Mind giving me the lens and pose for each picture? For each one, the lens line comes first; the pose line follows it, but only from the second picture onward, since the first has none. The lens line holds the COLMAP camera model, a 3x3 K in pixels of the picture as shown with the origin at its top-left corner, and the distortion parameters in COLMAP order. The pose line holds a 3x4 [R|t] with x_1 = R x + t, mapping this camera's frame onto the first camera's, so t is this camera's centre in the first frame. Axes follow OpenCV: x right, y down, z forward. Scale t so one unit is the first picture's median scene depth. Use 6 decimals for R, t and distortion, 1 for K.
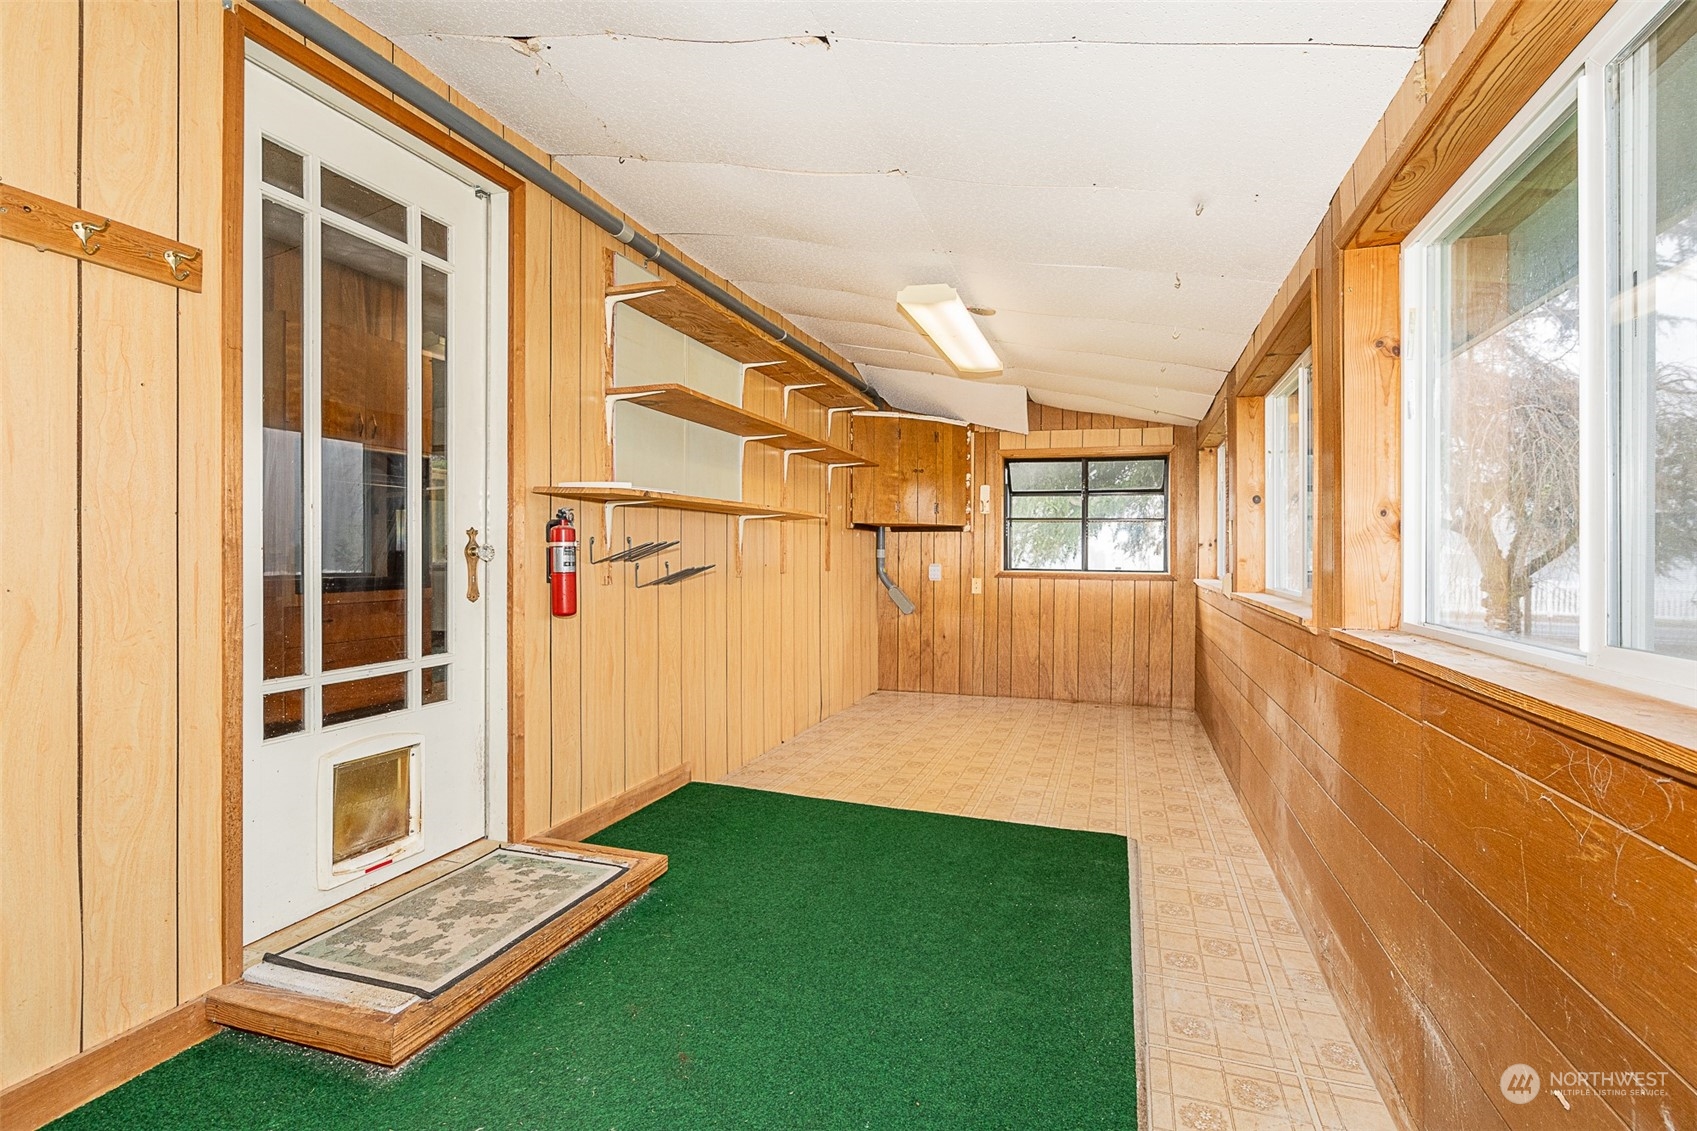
lens RADIAL K [[774.1, 0, 843.4], [0, 774.1, 560.1], [0, 0, 1]] dist [-0.007384, 0.002984]
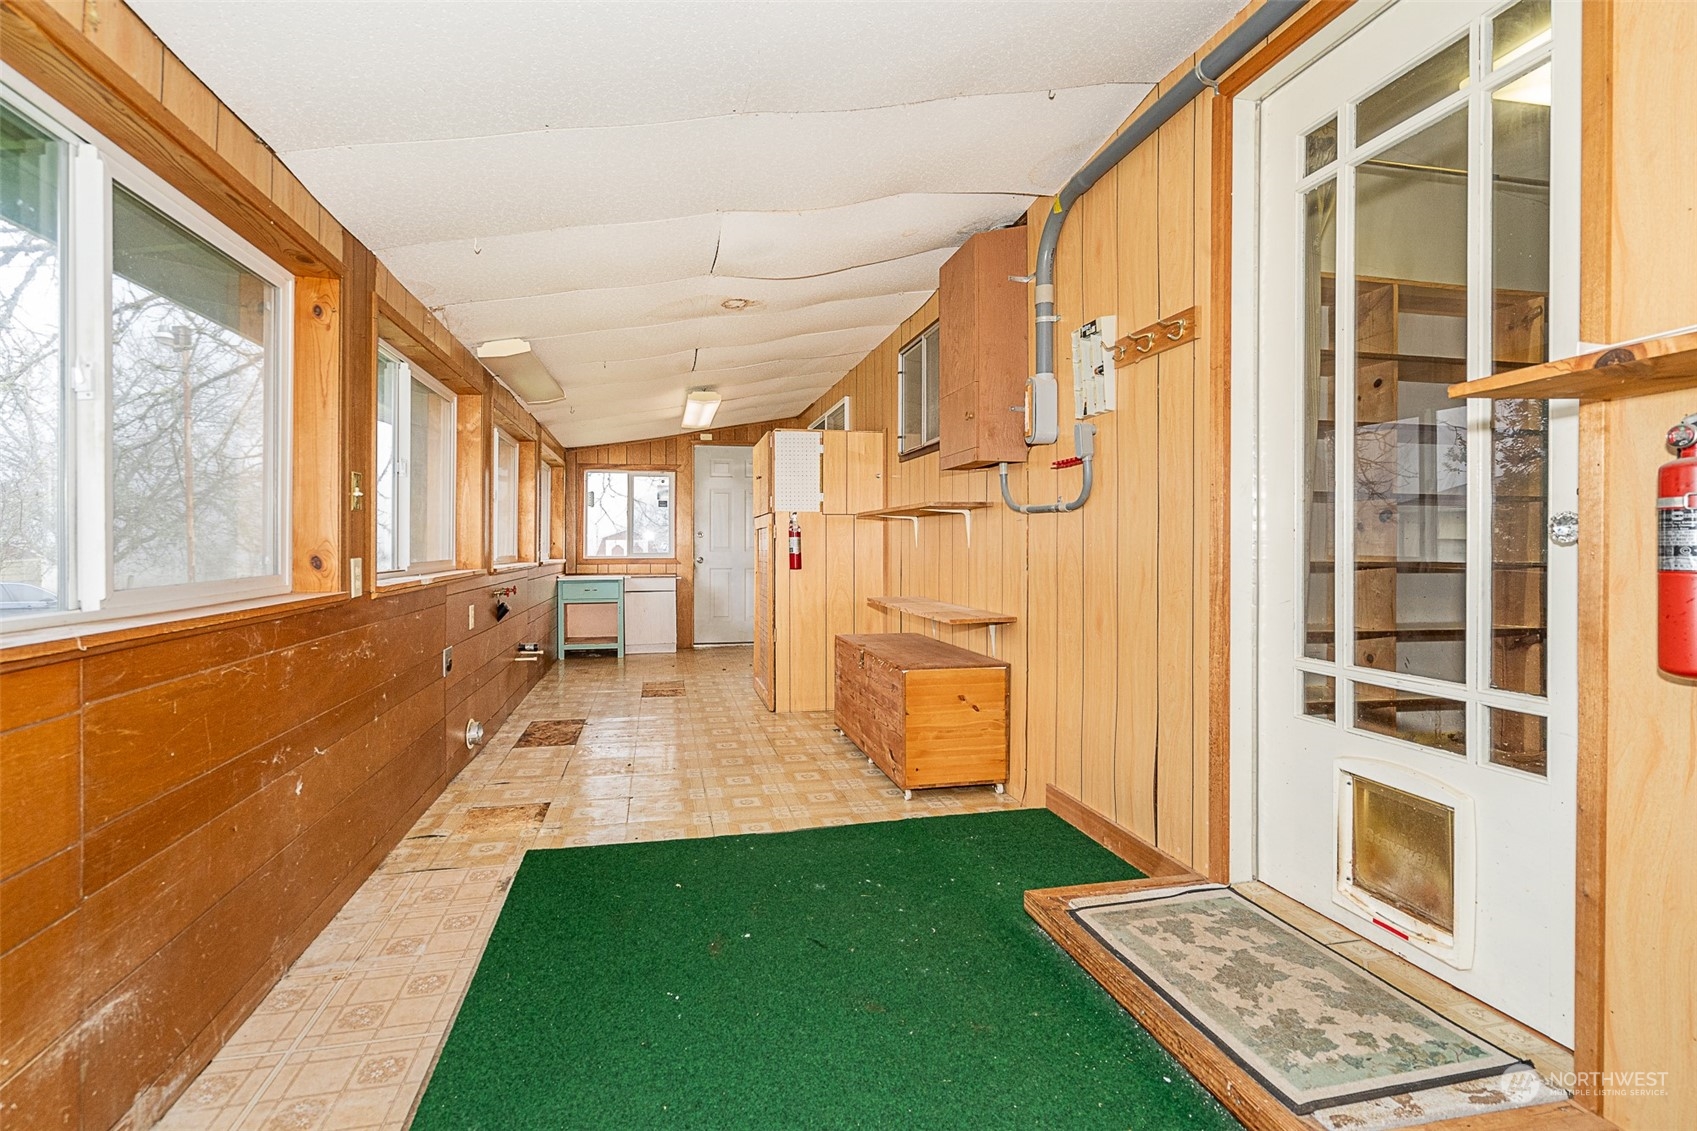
lens RADIAL K [[774.1, 0, 838.1], [0, 774.1, 548.5], [0, 0, 1]] dist [-0.007384, 0.002984]
pose [[-0.842120, 0.000759, -0.539290, 0.311858], [-0.004655, 0.999952, 0.008675, 0.003169], [0.539271, 0.009816, -0.842075, 1.412315]]
